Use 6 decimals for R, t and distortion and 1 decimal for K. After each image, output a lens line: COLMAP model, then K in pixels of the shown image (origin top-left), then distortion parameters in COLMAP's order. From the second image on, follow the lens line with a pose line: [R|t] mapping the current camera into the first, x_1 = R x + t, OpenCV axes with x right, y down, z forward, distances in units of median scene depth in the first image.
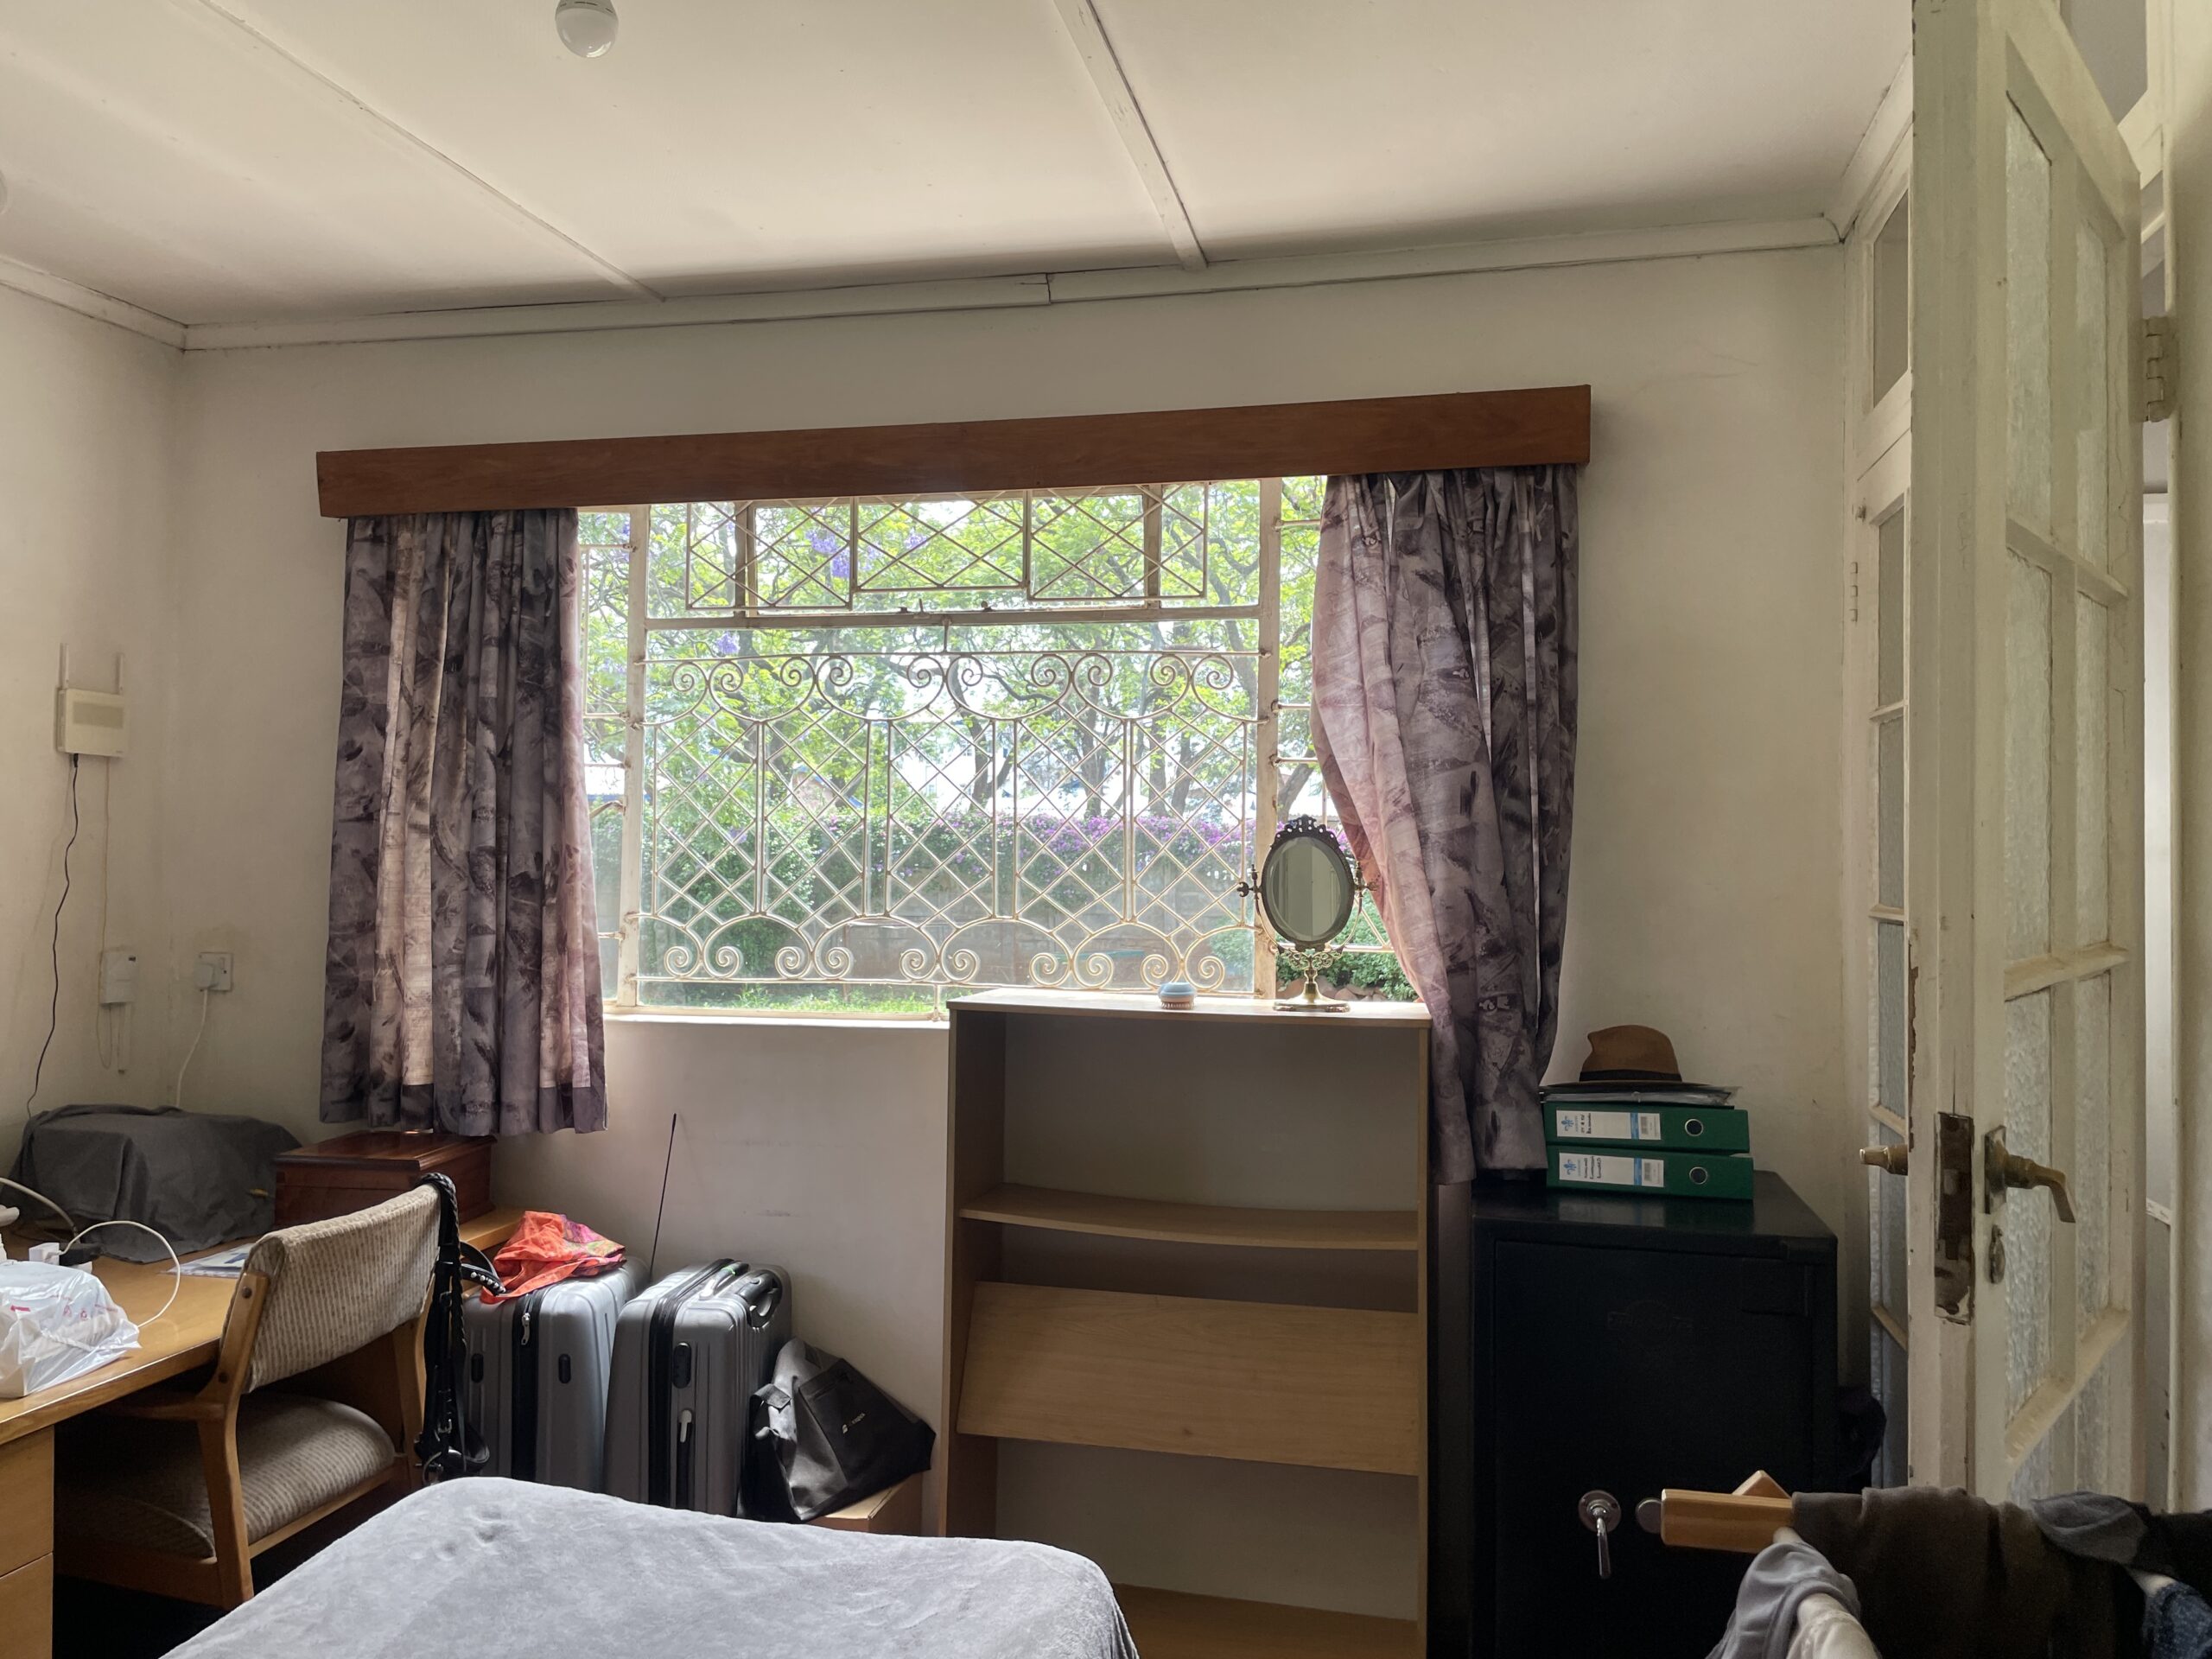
lens RADIAL K [[1673.9, 0, 1103.5], [0, 1673.9, 832.5], [0, 0, 1]] dist [0.056716, -0.024007]
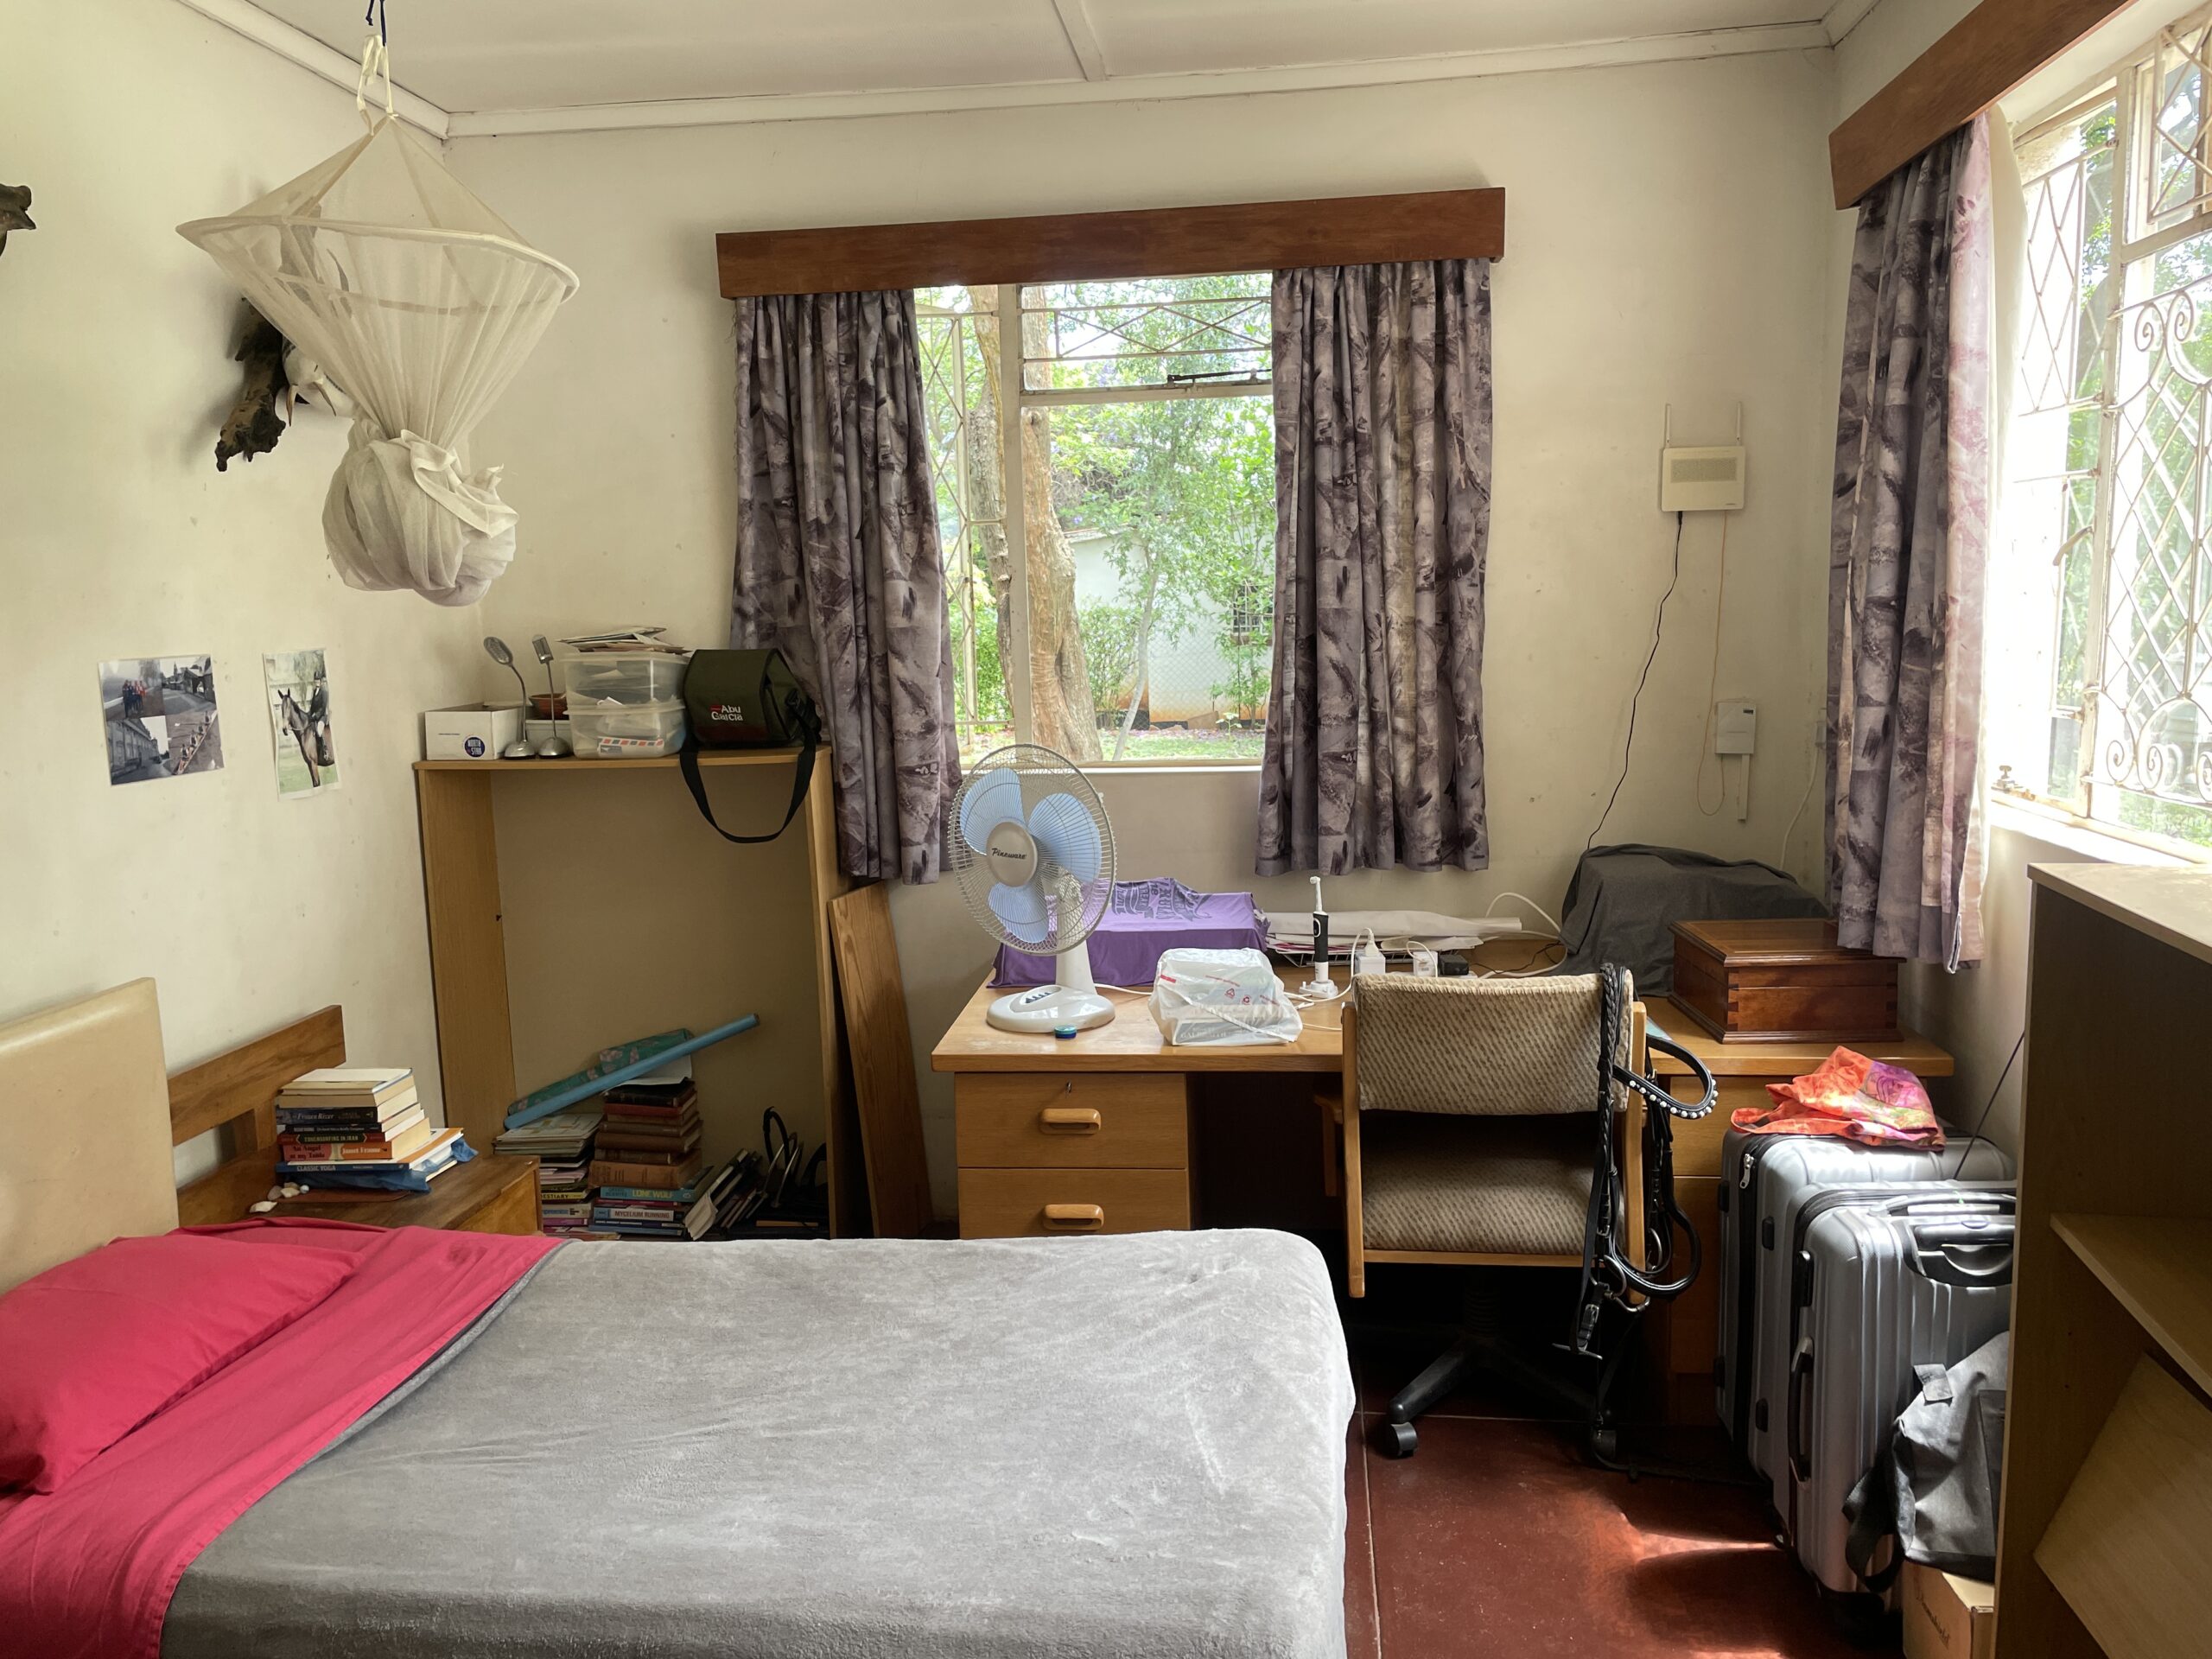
lens RADIAL K [[1673.9, 0, 1103.5], [0, 1673.9, 830.0], [0, 0, 1]] dist [0.056716, -0.024007]
pose [[0.114214, 0.124563, -0.985616, 0.402219], [0.041234, 0.990659, 0.129979, -0.002033], [0.992600, -0.055486, 0.108011, 0.539131]]
